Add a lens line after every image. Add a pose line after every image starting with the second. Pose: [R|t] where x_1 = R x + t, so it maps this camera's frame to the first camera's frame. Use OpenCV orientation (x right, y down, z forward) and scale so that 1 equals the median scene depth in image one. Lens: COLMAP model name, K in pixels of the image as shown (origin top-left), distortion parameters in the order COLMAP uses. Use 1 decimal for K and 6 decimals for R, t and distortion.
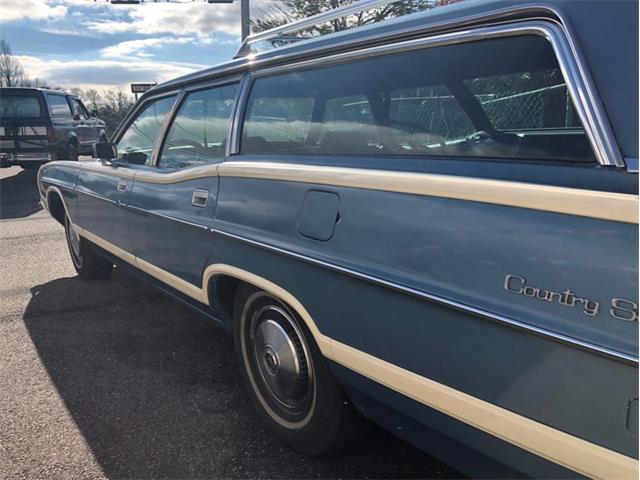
lens RADIAL K [[523.4, 0, 321.3], [0, 523.4, 235.7], [0, 0, 1]] dist [0.023098, -0.005508]
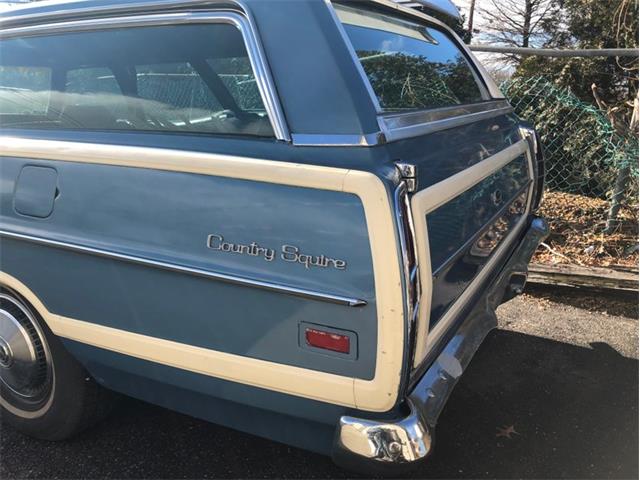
lens RADIAL K [[518.1, 0, 320.0], [0, 518.1, 240.0], [0, 0, 1]] dist [0.096276, -0.111169]
pose [[0.914343, -0.073774, 0.398164, 0.071190], [0.054662, 0.996751, 0.059157, 0.018767], [-0.401234, -0.032325, 0.915405, -0.089403]]
